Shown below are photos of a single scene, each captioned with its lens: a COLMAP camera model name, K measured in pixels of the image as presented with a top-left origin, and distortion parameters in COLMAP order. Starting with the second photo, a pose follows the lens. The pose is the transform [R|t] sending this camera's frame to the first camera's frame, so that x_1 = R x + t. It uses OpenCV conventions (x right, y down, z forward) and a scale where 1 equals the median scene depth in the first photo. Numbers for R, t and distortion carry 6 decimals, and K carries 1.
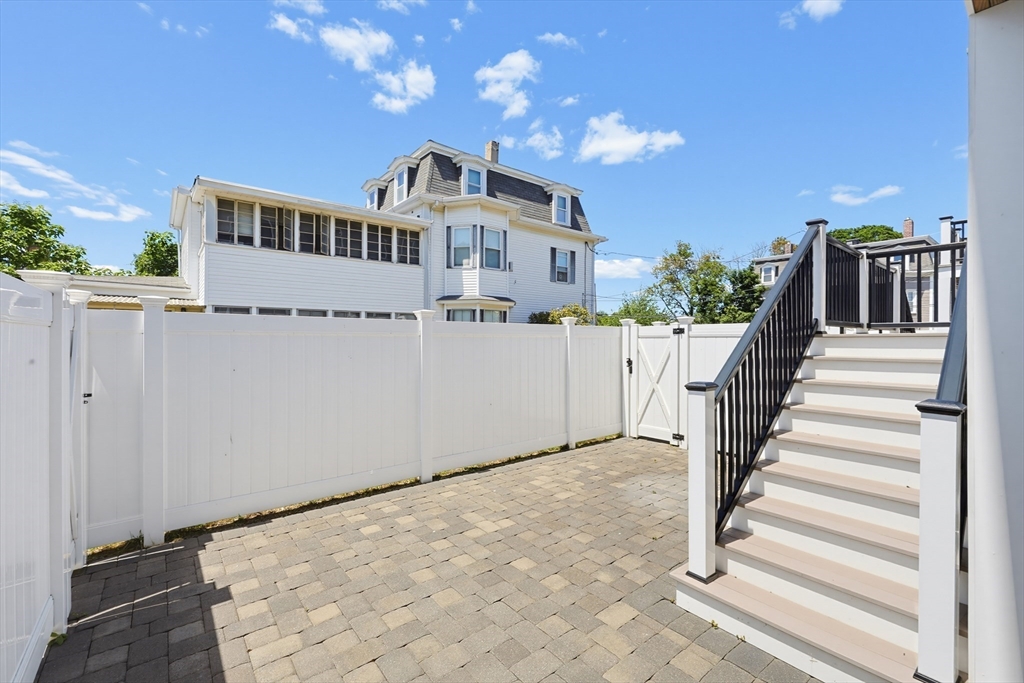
lens RADIAL K [[439.5, 0, 521.6], [0, 439.5, 340.5], [0, 0, 1]] dist [-0.002201, -0.001586]
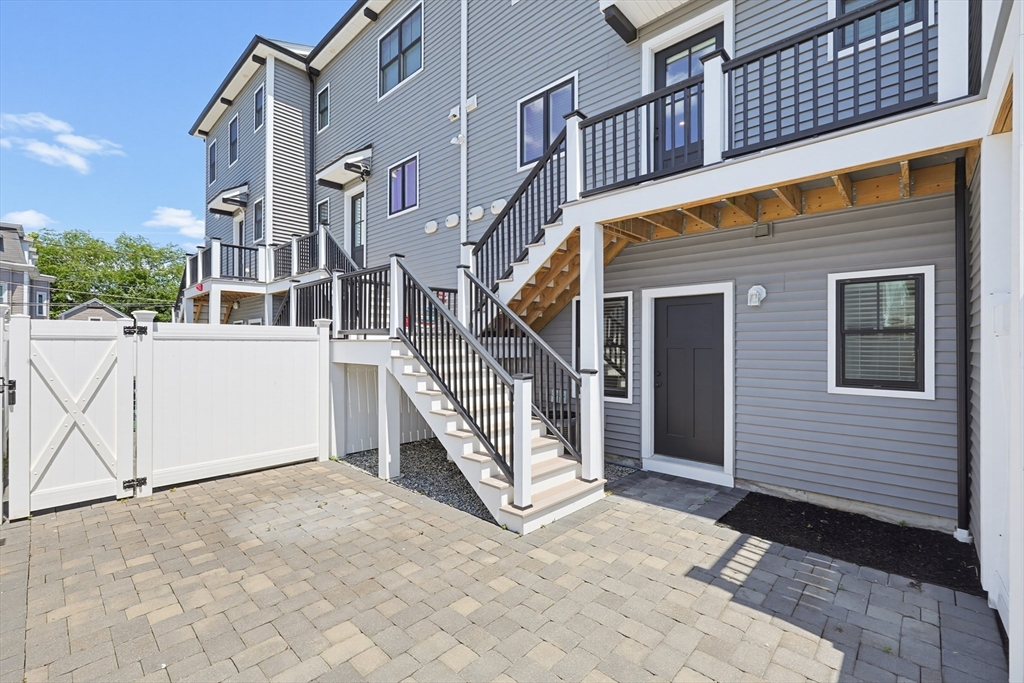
lens RADIAL K [[439.5, 0, 520.9], [0, 439.5, 342.9], [0, 0, 1]] dist [-0.002201, -0.001586]
pose [[-0.145275, 0.001711, 0.989390, -0.532856], [0.000903, 0.999998, -0.001597, -0.000479], [-0.989391, 0.000661, -0.145276, 0.634186]]
